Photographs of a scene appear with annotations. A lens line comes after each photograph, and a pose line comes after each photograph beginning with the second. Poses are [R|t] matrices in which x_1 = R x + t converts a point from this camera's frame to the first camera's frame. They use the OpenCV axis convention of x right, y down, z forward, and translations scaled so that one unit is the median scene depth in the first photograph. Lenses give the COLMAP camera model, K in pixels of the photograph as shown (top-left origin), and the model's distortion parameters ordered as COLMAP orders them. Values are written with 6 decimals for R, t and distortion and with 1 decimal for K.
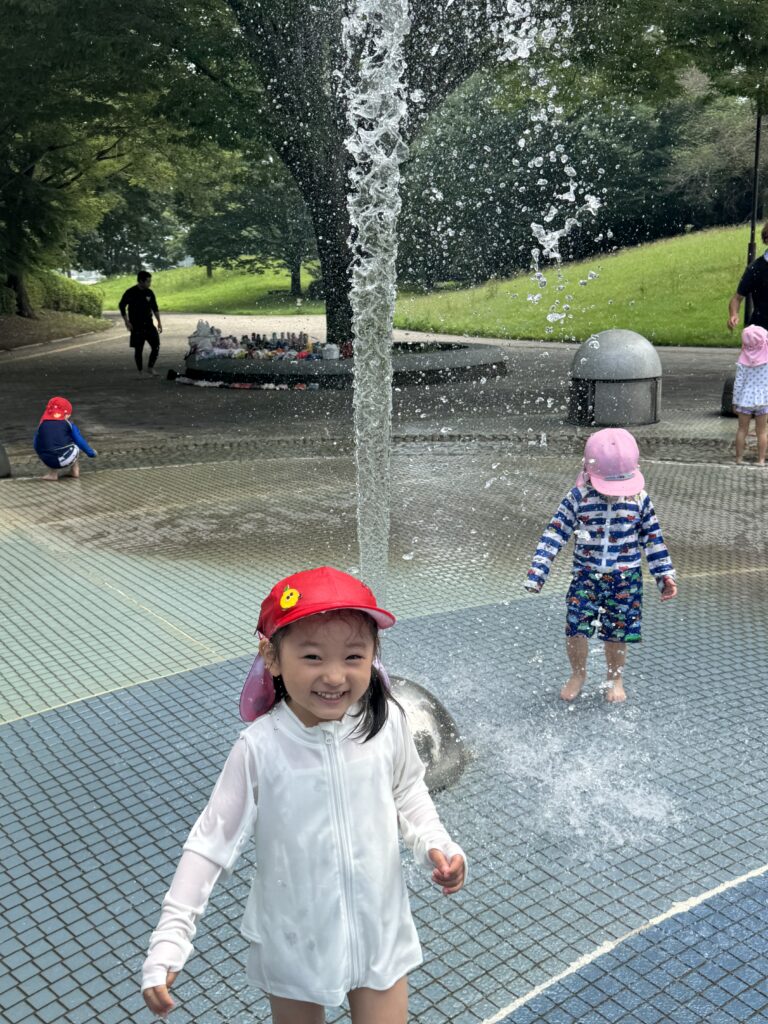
lens RADIAL K [[1039.5, 0, 380.9], [0, 1039.5, 512.3], [0, 0, 1]] dist [0.067511, 0.000000]
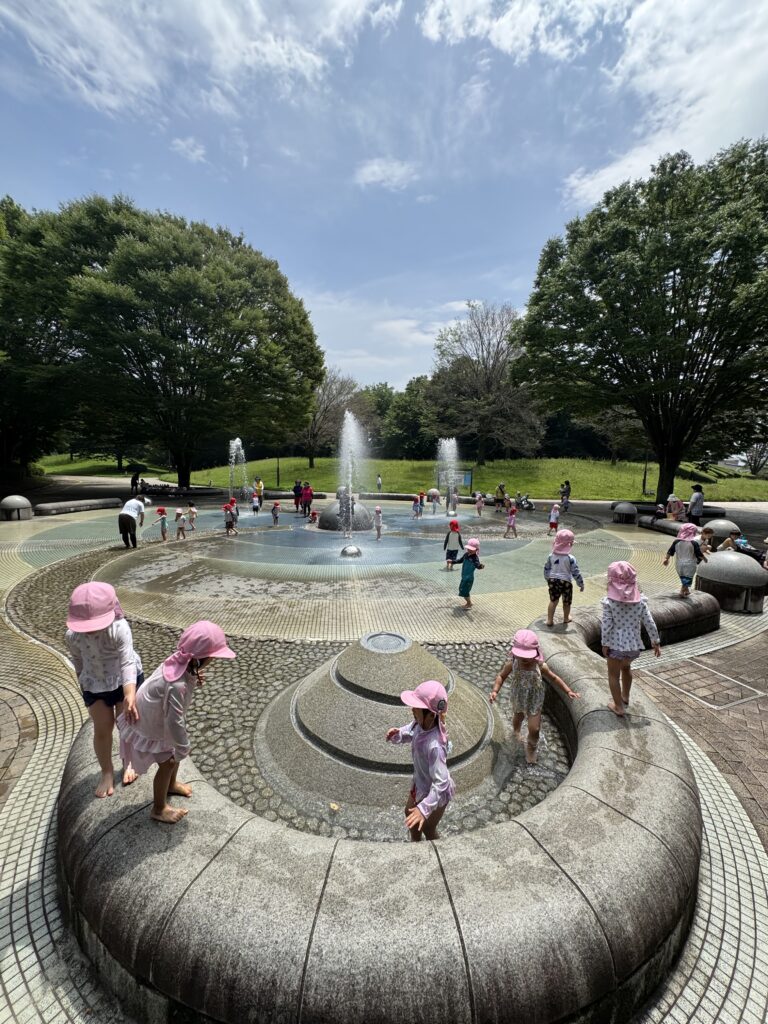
lens RADIAL K [[407.5, 0, 379.5], [0, 407.5, 509.5], [0, 0, 1]] dist [0.001472, 0.000442]
pose [[0.859387, -0.011416, 0.511198, -0.049717], [0.069398, 0.993104, -0.094488, 0.035200], [-0.506594, 0.116678, 0.854253, -0.199361]]
